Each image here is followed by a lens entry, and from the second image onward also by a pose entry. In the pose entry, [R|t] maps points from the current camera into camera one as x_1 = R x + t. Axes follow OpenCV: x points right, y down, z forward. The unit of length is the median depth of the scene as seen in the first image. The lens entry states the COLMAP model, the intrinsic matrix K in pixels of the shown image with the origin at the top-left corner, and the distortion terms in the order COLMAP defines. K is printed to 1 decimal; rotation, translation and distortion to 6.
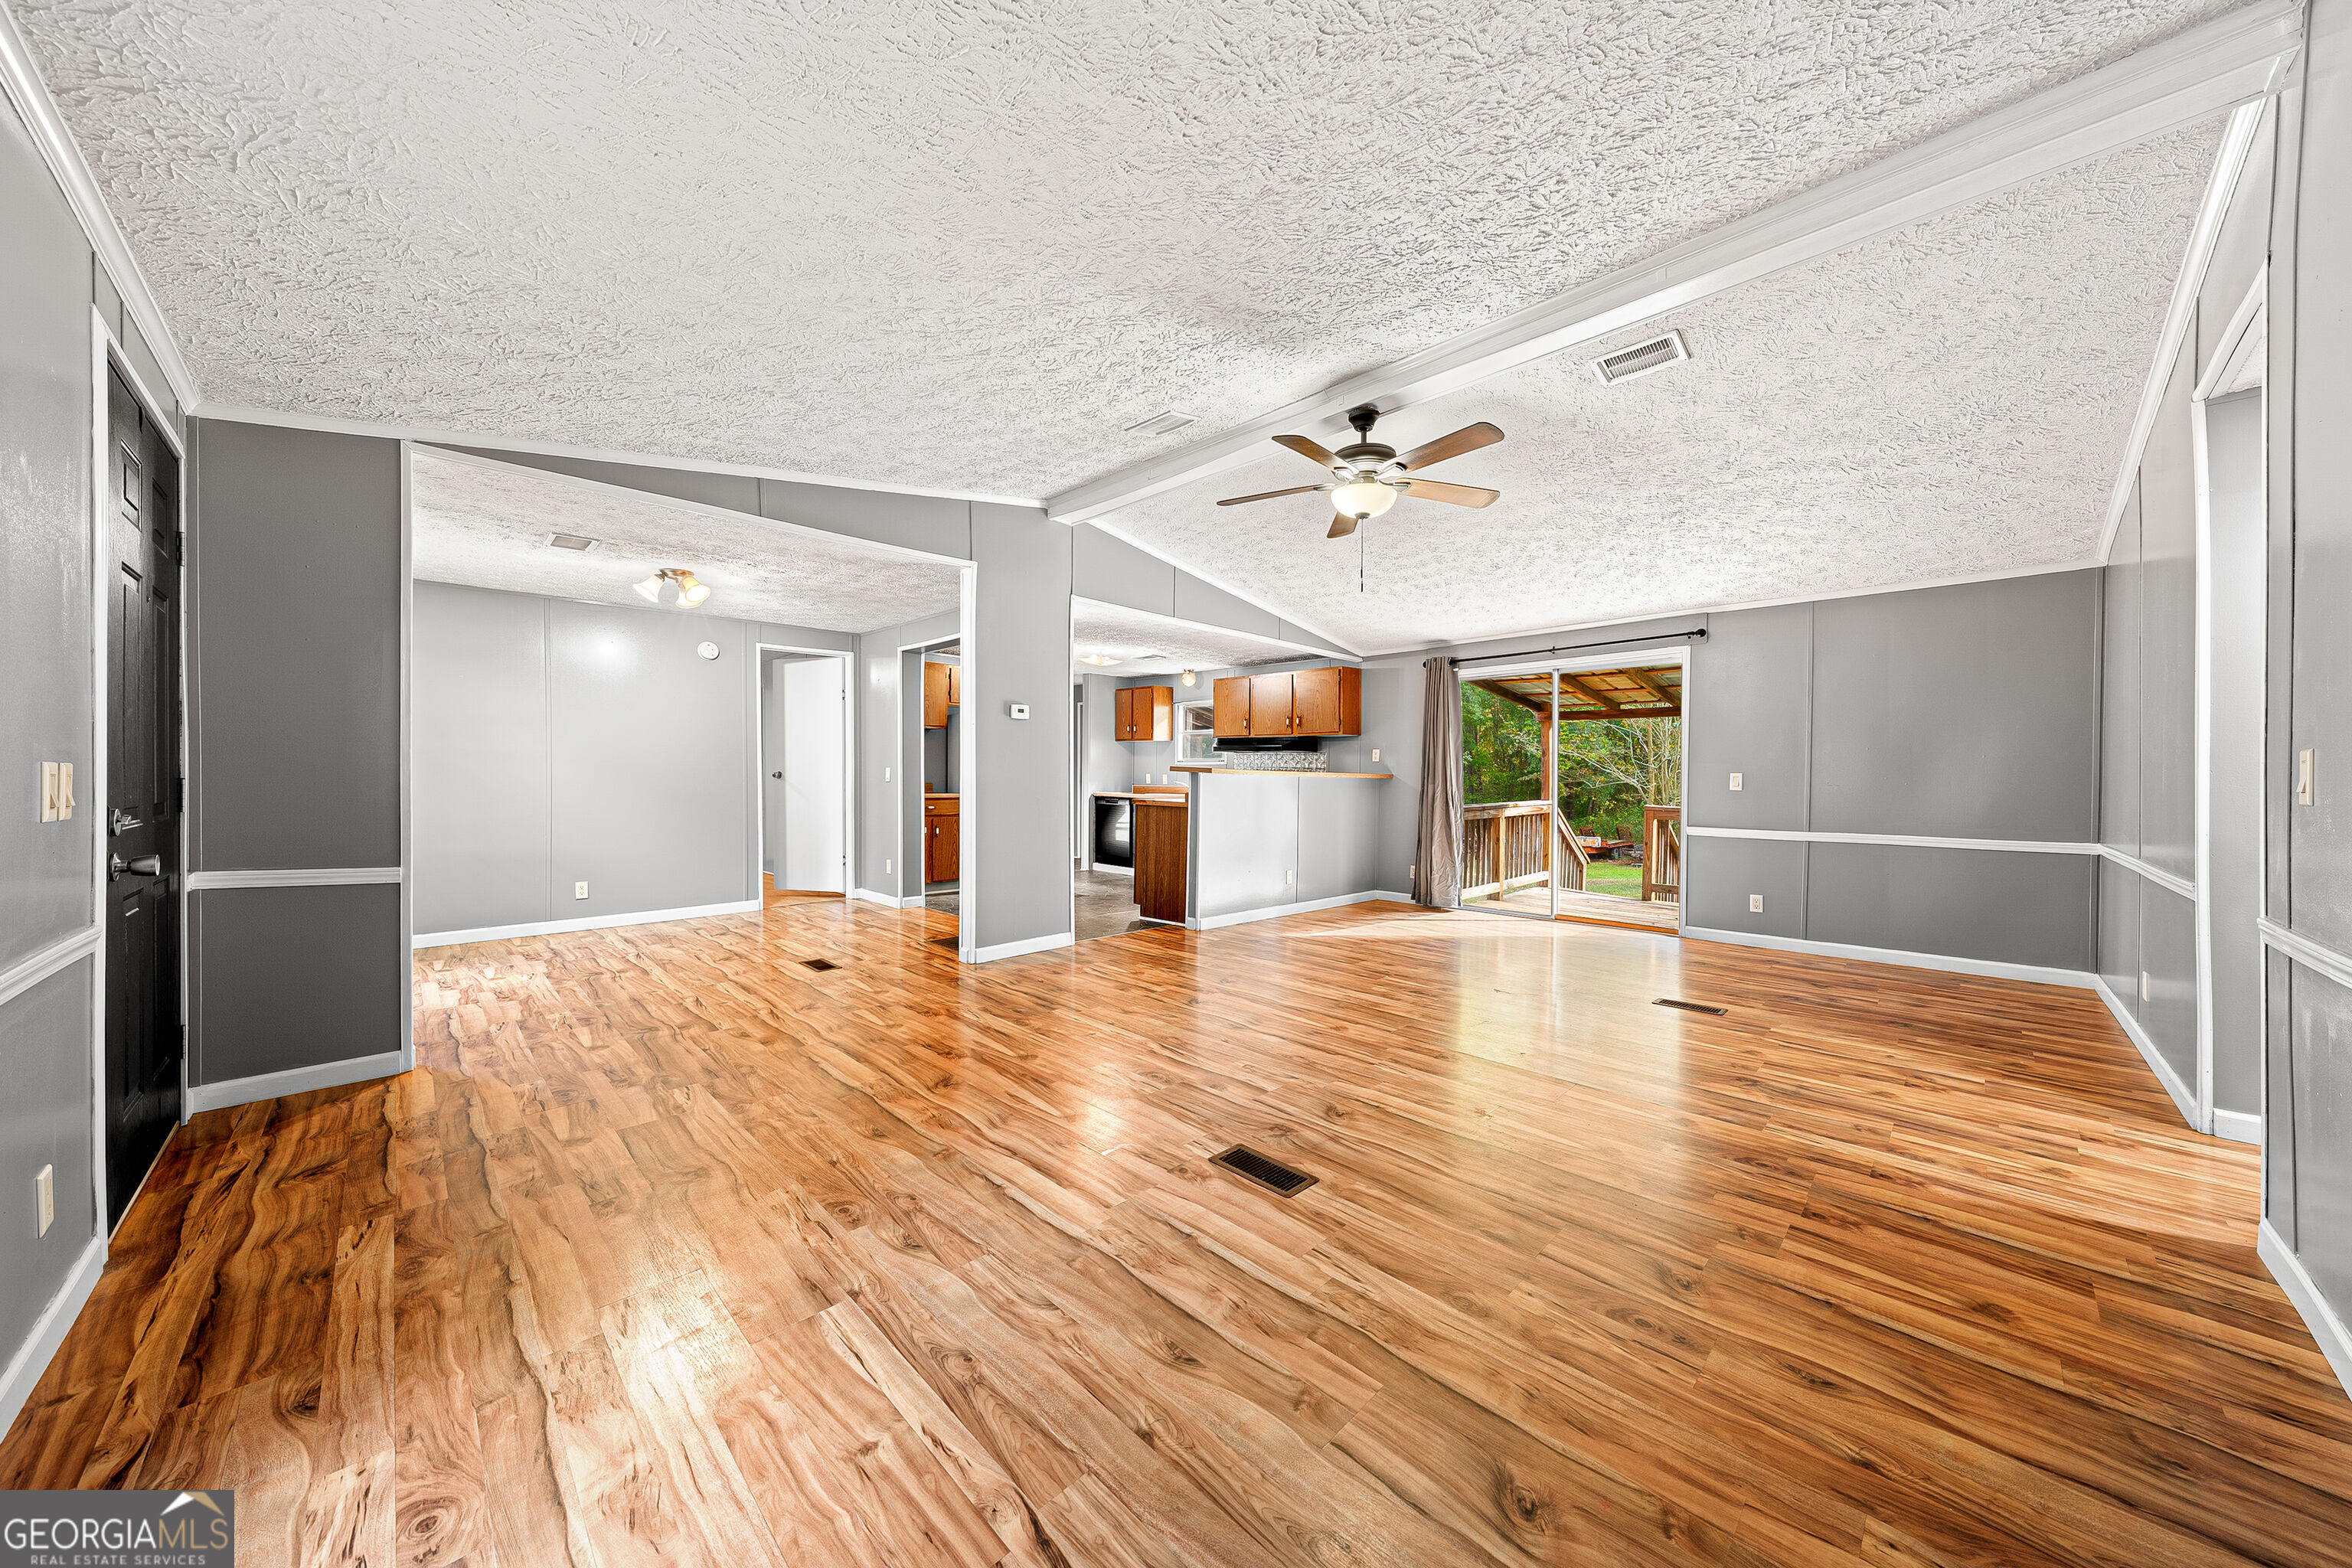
lens RADIAL K [[795.9, 0, 1176.9], [0, 795.9, 773.7], [0, 0, 1]] dist [-0.000062, -0.000039]
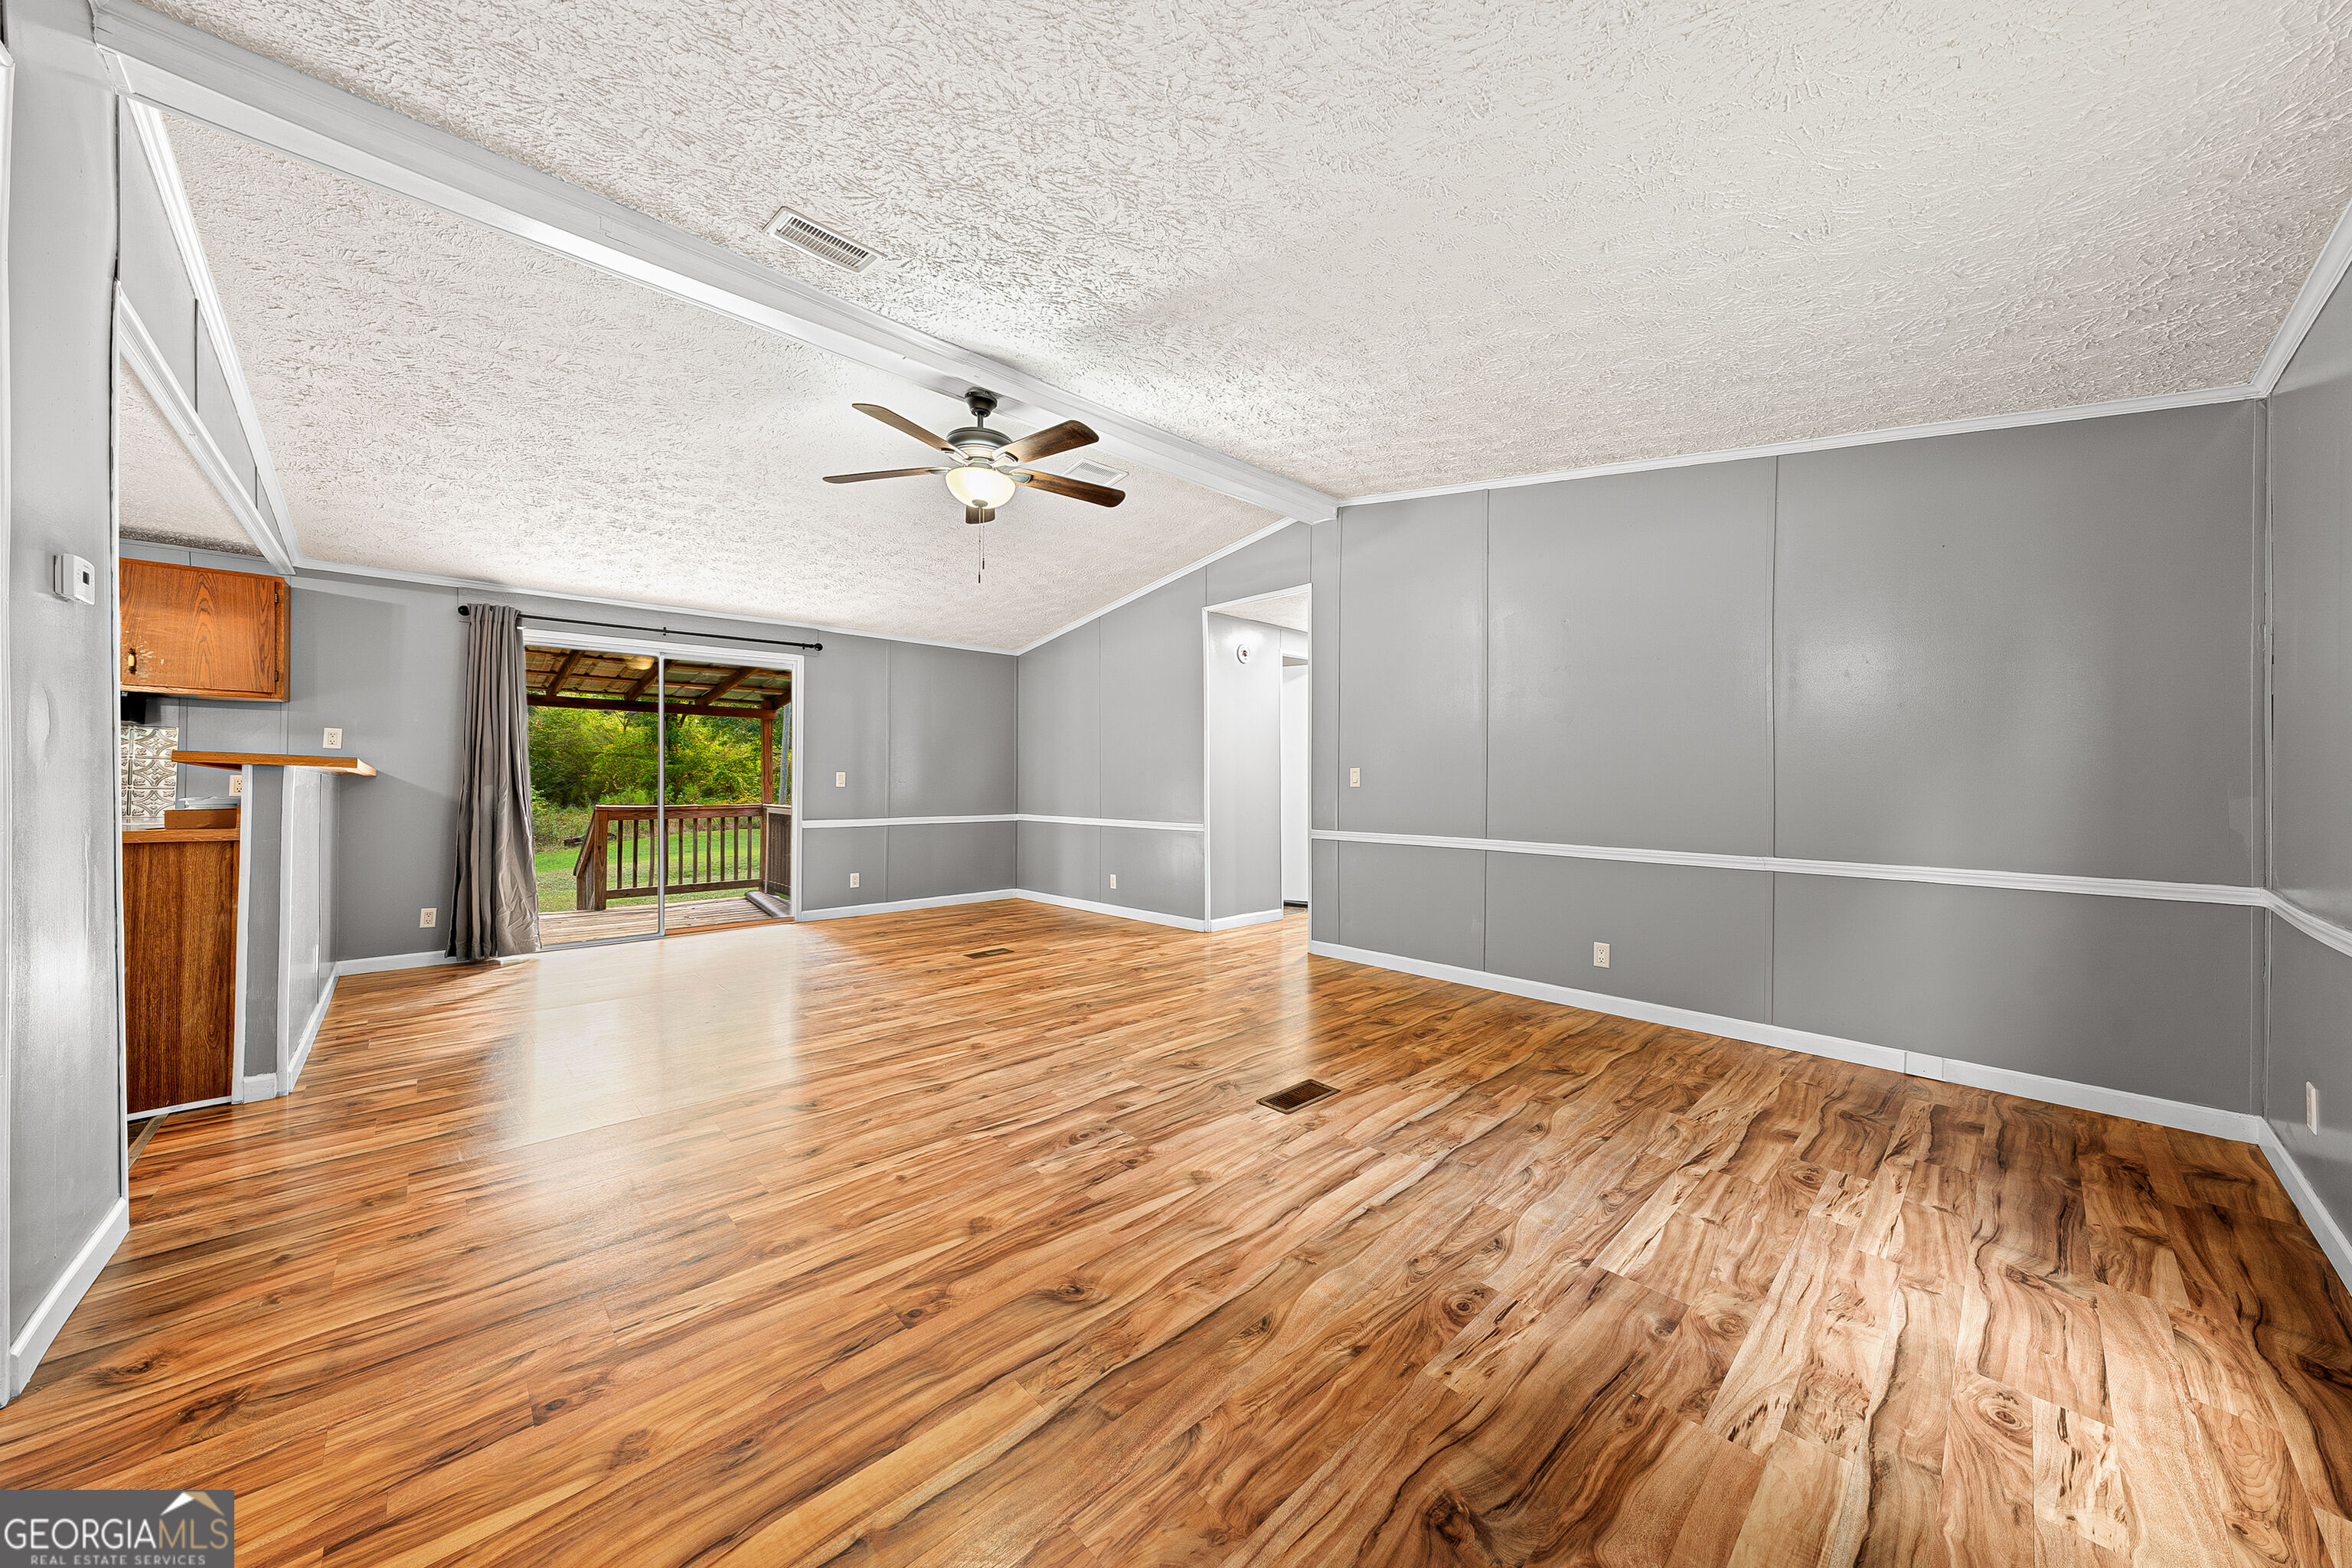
lens RADIAL K [[795.9, 0, 1183.7], [0, 795.9, 781.4], [0, 0, 1]] dist [-0.000062, -0.000039]
pose [[0.024004, -0.007732, 0.999682, -1.022786], [-0.006134, 0.999950, 0.007881, 0.001198], [-0.999693, -0.006321, 0.023955, 1.047378]]
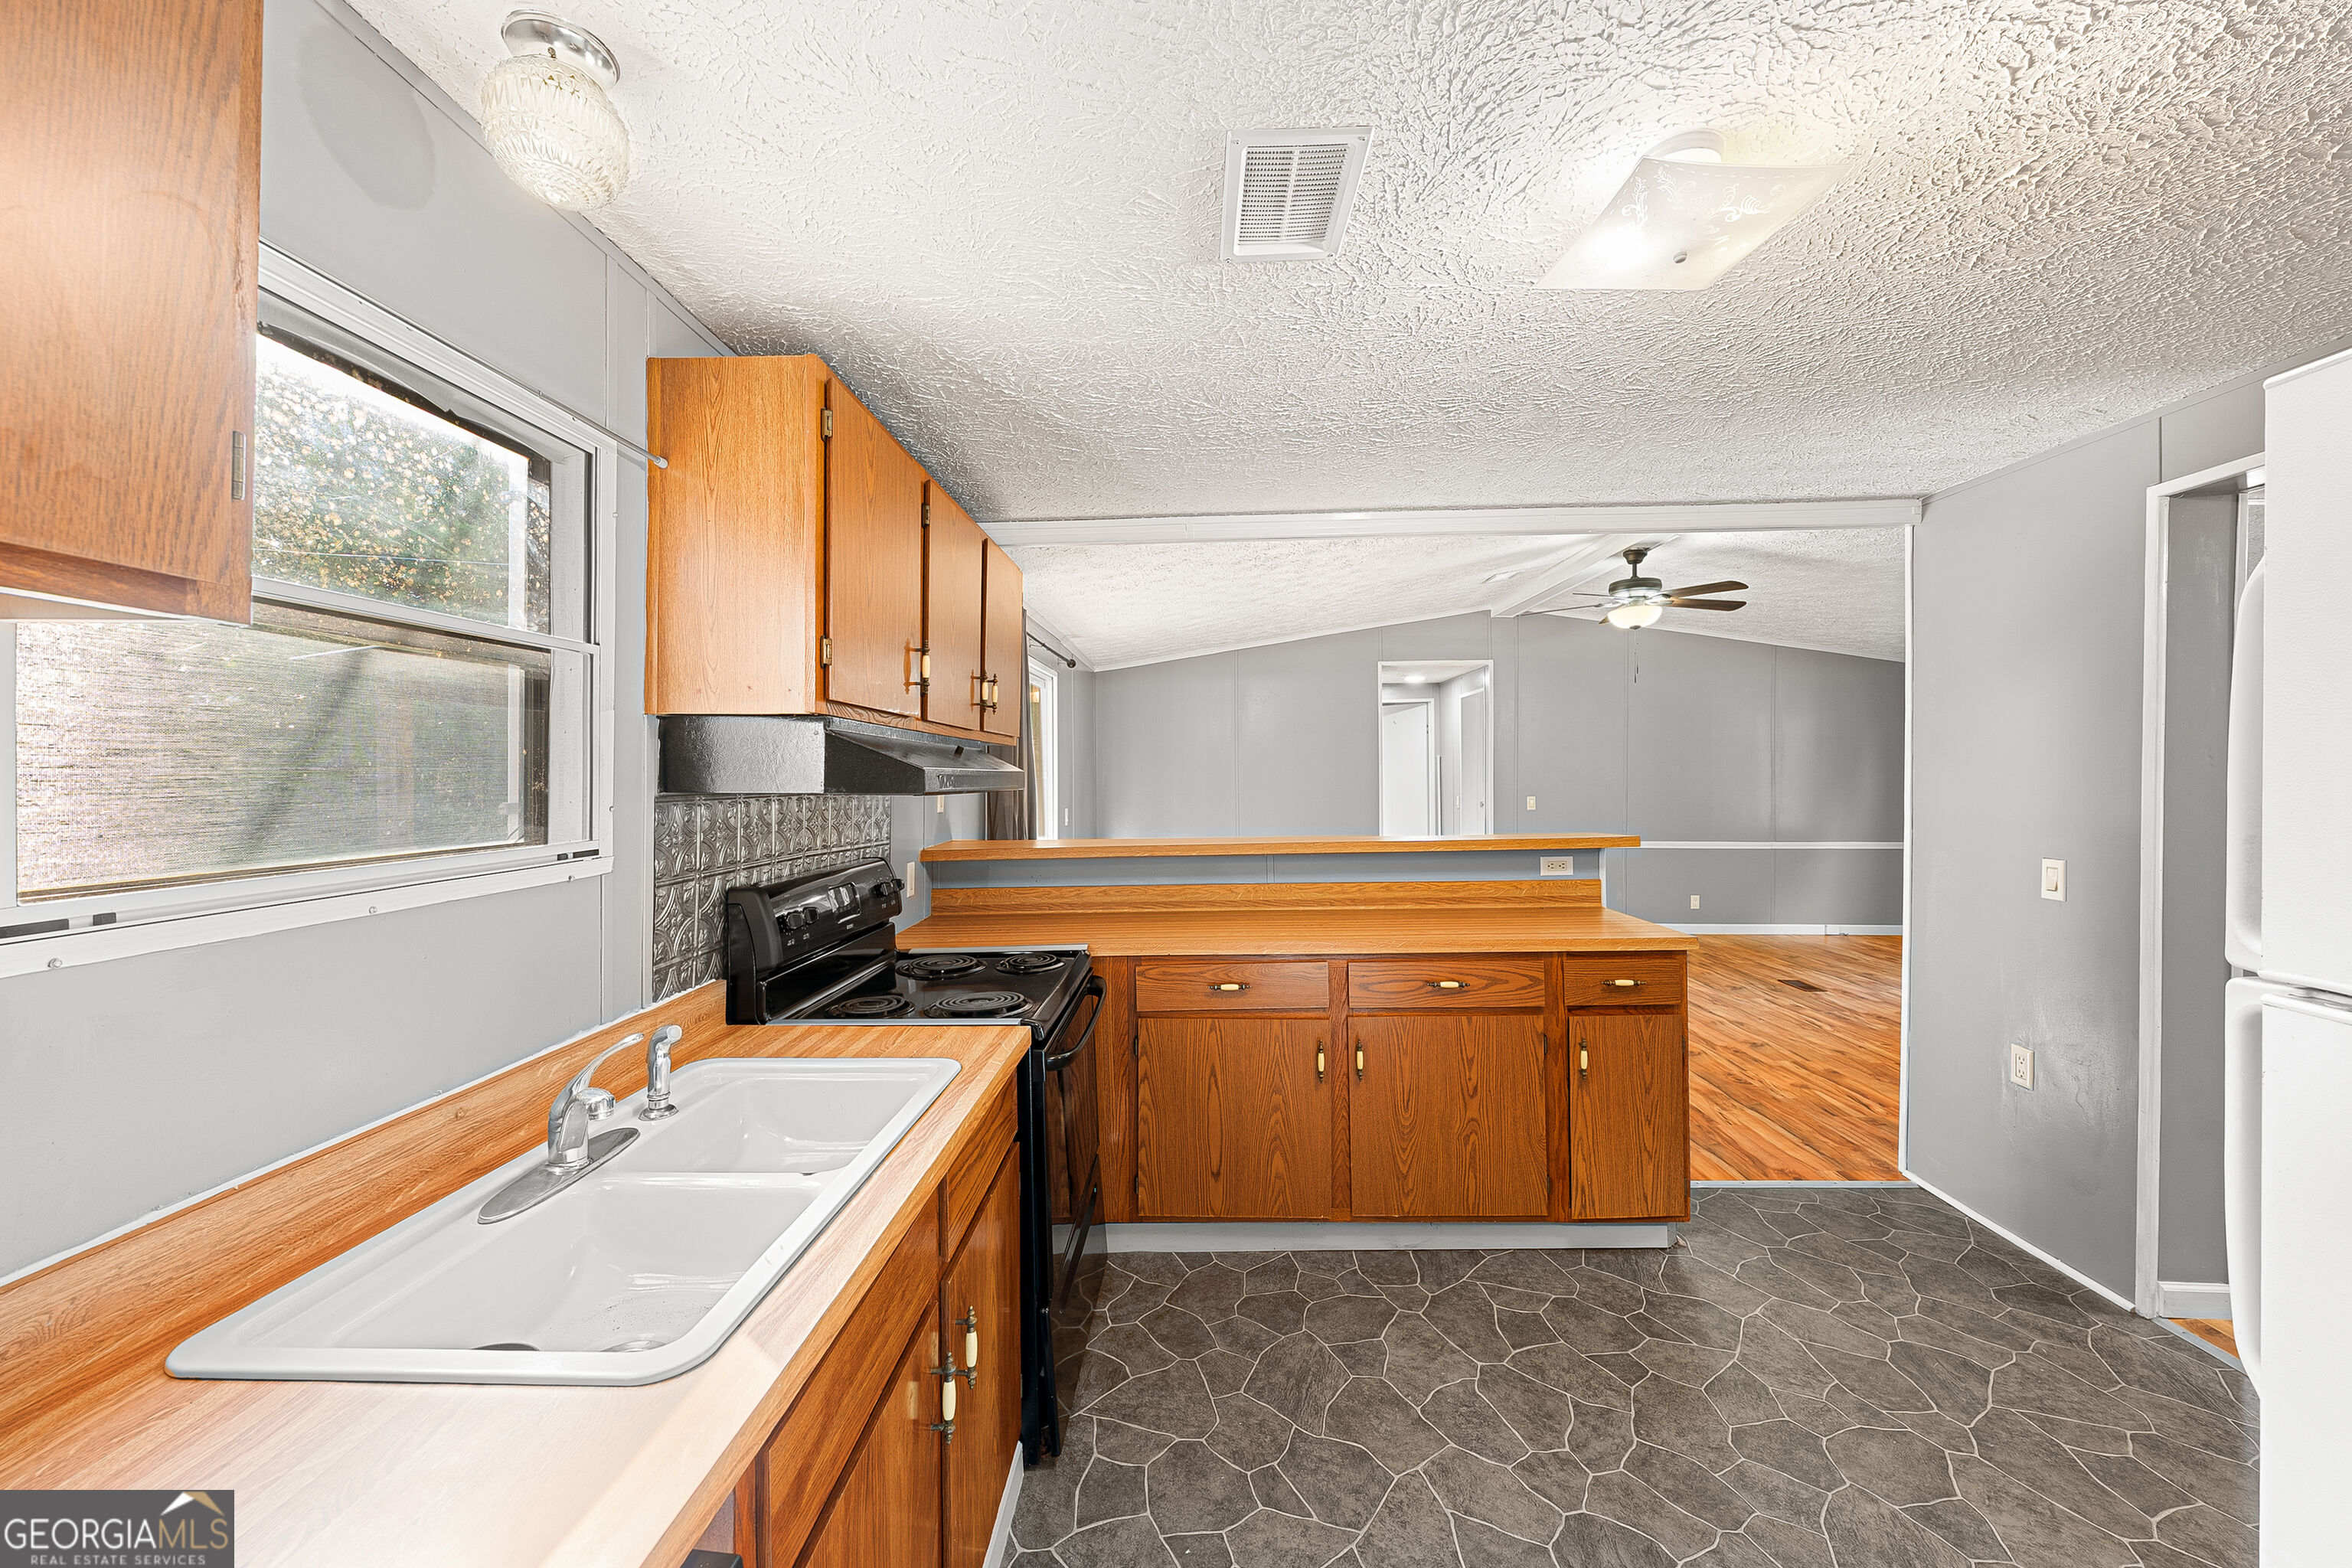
lens RADIAL K [[896.2, 0, 1170.4], [0, 896.2, 782.8], [0, 0, 1]] dist [-0.003323, 0.000519]
pose [[-0.703111, -0.008556, 0.711029, -0.402415], [-0.008090, 0.999959, 0.004033, -0.070617], [-0.711034, -0.002916, -0.703151, 3.746497]]
